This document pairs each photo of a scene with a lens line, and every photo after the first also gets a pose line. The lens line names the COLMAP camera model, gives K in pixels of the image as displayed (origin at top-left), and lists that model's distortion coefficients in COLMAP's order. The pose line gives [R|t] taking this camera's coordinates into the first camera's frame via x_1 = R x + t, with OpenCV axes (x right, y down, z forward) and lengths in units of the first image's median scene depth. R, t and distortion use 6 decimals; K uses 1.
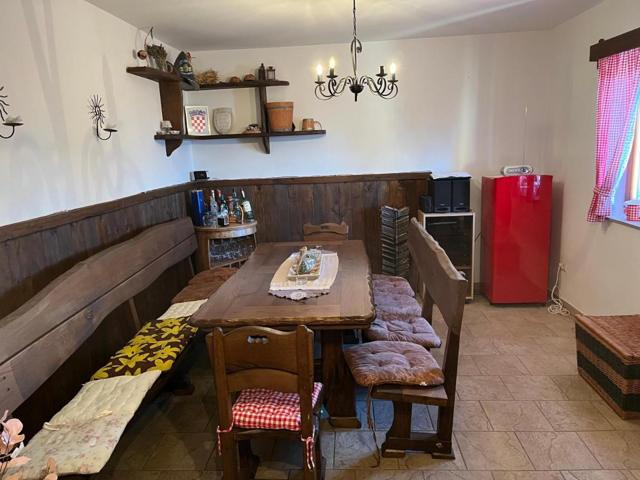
lens RADIAL K [[493.1, 0, 318.4], [0, 493.1, 242.1], [0, 0, 1]] dist [0.073506, -0.111548]
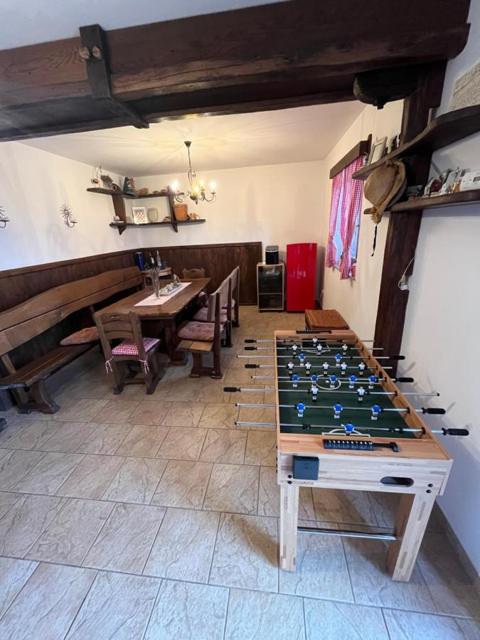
lens RADIAL K [[261.0, 0, 239.2], [0, 261.0, 320.2], [0, 0, 1]] dist [-0.000720, 0.000112]
pose [[0.998266, 0.005981, -0.058563, 0.232190], [0.002889, 0.988650, 0.150210, 0.007079], [0.058797, -0.150118, 0.986918, -0.042971]]
